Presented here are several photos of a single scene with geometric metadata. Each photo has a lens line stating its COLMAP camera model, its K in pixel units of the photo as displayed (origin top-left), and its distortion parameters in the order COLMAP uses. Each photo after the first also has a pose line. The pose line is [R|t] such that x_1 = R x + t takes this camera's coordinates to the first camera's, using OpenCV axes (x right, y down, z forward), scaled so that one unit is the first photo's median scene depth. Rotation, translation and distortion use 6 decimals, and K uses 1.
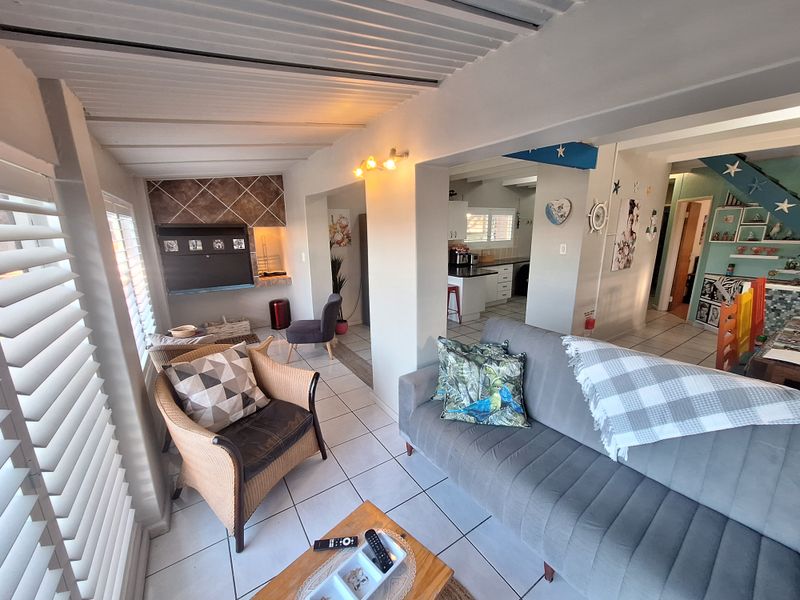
lens RADIAL K [[314.4, 0, 400.2], [0, 314.4, 298.9], [0, 0, 1]] dist [0.001586, 0.002003]
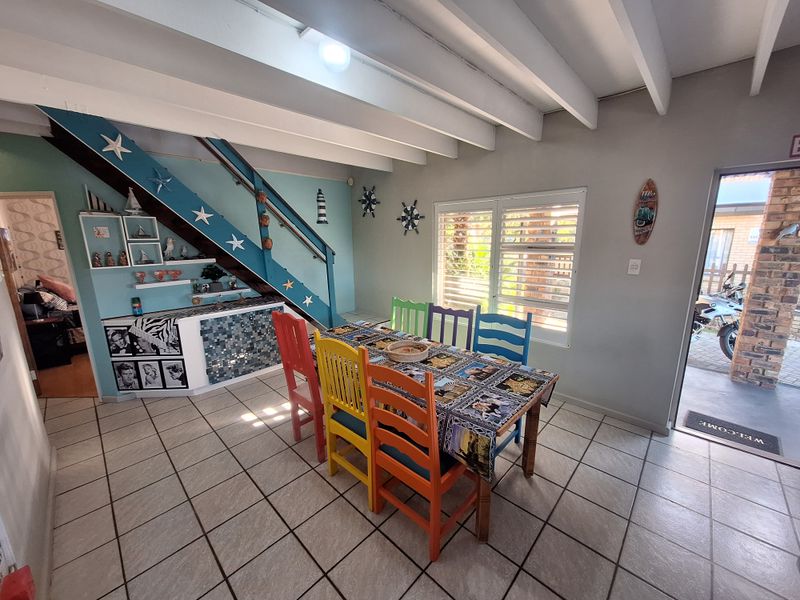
lens RADIAL K [[314.4, 0, 400.3], [0, 314.4, 303.9], [0, 0, 1]] dist [0.001586, 0.002003]
pose [[-0.222387, -0.187174, 0.956823, 0.268186], [0.235524, 0.942018, 0.239019, -0.127652], [-0.946083, 0.278509, -0.165409, 0.576375]]
